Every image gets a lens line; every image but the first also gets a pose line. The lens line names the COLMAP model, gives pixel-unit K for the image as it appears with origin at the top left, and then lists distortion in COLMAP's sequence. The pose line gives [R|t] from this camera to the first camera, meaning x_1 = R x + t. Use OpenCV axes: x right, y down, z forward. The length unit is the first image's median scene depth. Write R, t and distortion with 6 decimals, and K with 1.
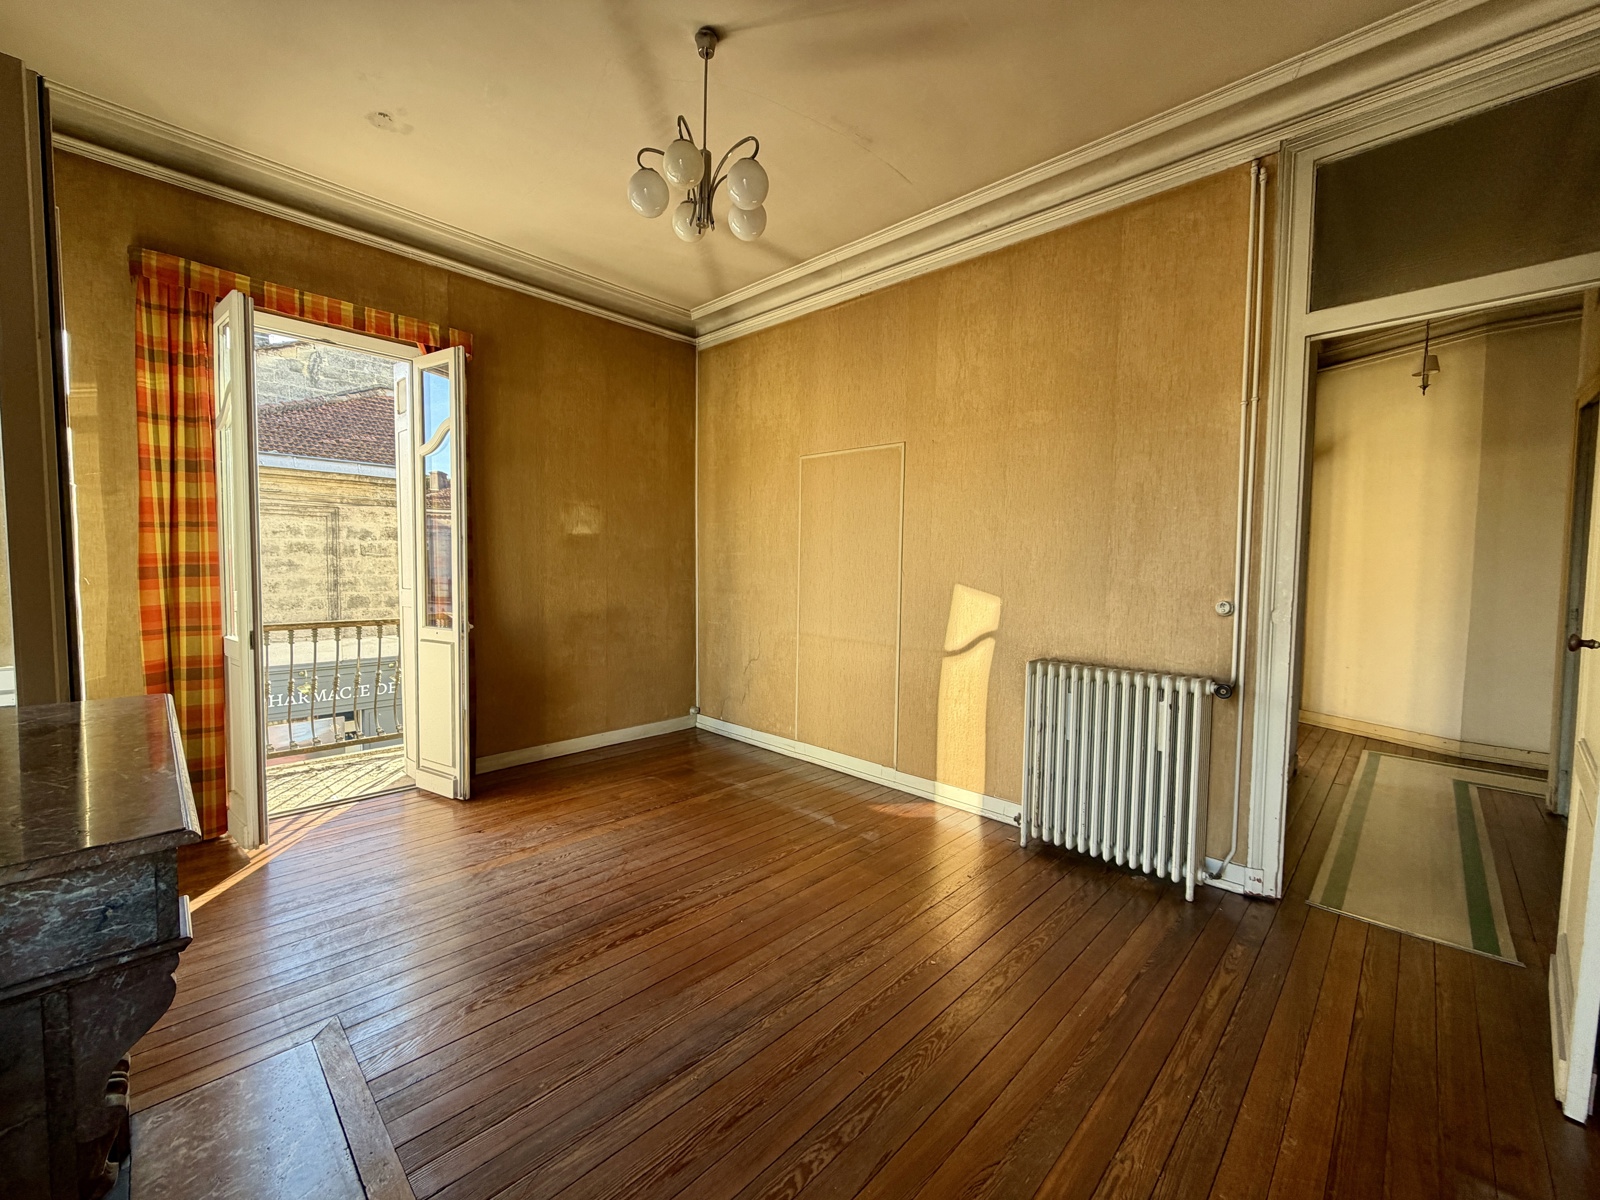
lens RADIAL K [[639.6, 0, 792.8], [0, 639.6, 602.0], [0, 0, 1]] dist [0.001024, -0.004206]
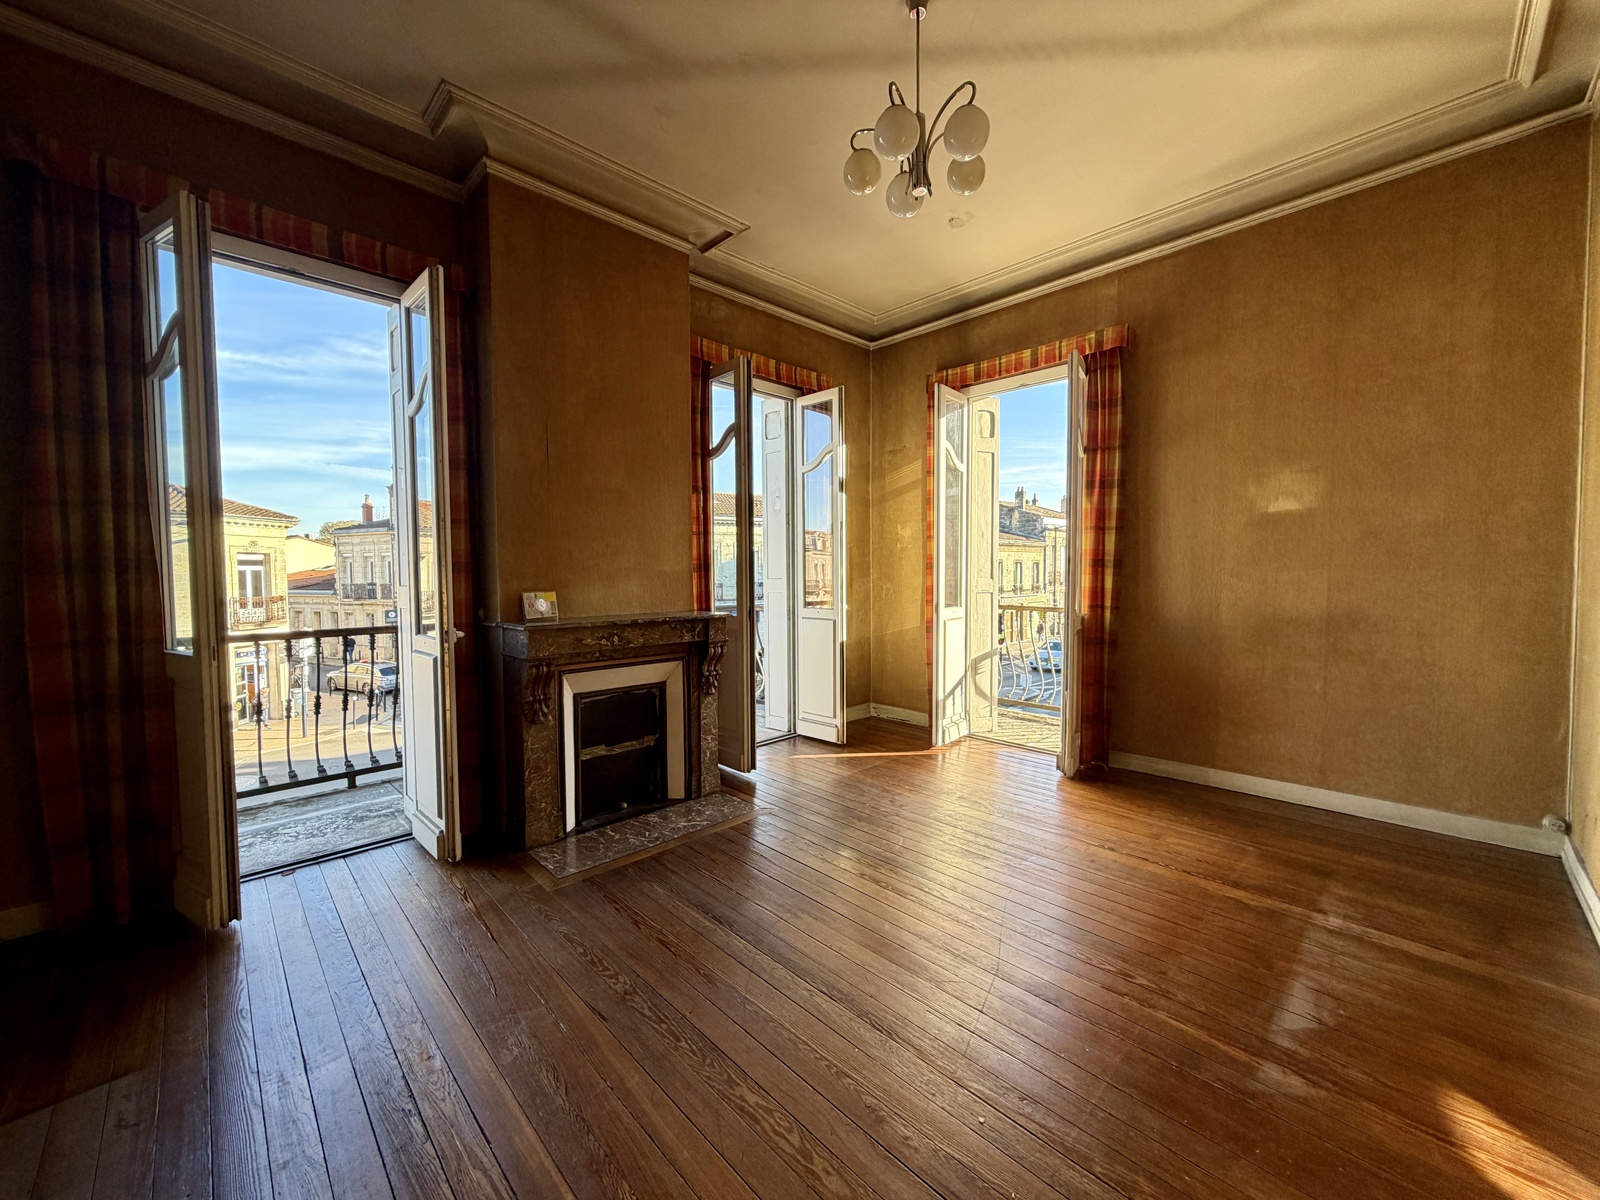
lens RADIAL K [[639.6, 0, 792.8], [0, 639.6, 602.0], [0, 0, 1]] dist [0.001024, -0.004206]
pose [[-0.043828, 0.034891, -0.998430, 0.476685], [-0.050480, 0.998036, 0.037093, 0.002416], [0.997763, 0.052026, -0.041980, 0.492370]]
